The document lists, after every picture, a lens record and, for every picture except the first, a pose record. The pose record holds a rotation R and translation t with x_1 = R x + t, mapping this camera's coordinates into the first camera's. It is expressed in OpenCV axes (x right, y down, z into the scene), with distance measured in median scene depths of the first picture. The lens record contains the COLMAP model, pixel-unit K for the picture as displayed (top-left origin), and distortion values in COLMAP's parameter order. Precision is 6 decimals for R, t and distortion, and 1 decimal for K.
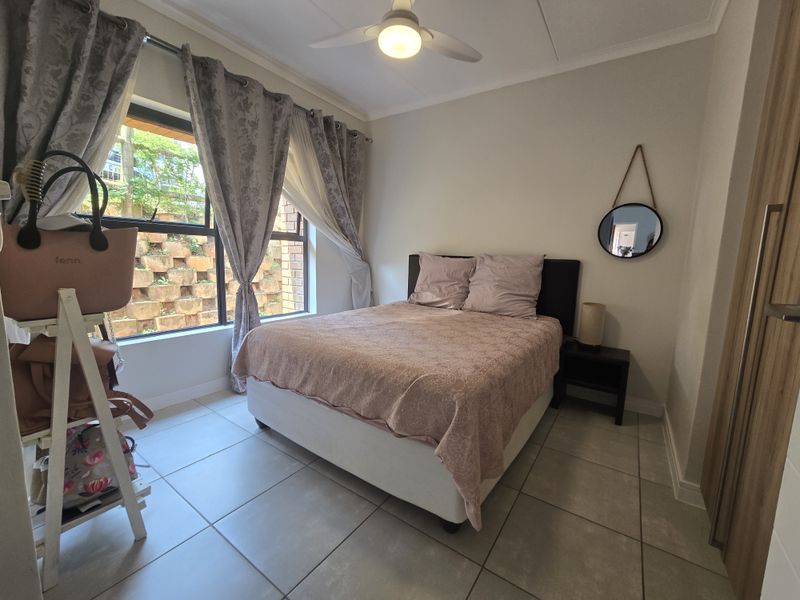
lens RADIAL K [[328.4, 0, 403.9], [0, 328.4, 300.6], [0, 0, 1]] dist [-0.001411, -0.000460]
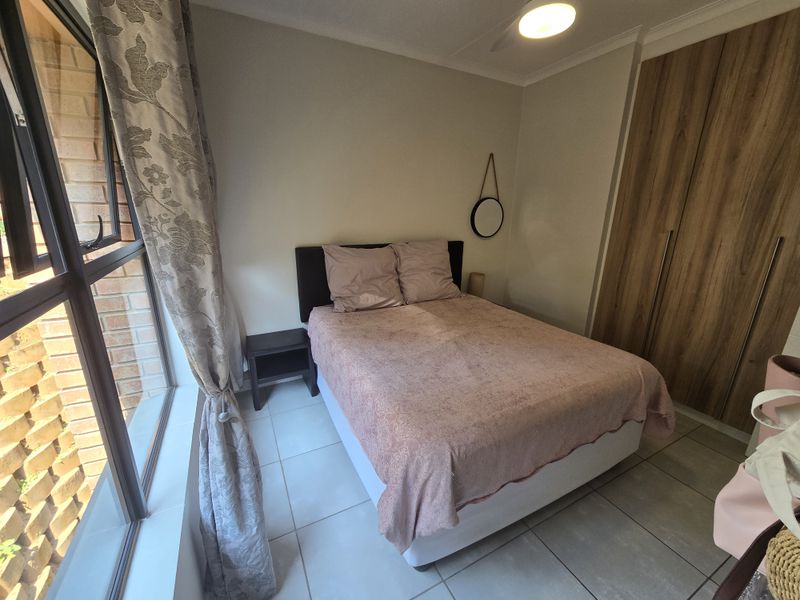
lens RADIAL K [[328.4, 0, 403.9], [0, 328.4, 300.6], [0, 0, 1]] dist [-0.001411, -0.000460]
pose [[0.467350, -0.272304, 0.841091, -0.625346], [0.112288, 0.961961, 0.249043, -0.218870], [-0.876912, -0.021946, 0.480149, 0.529516]]
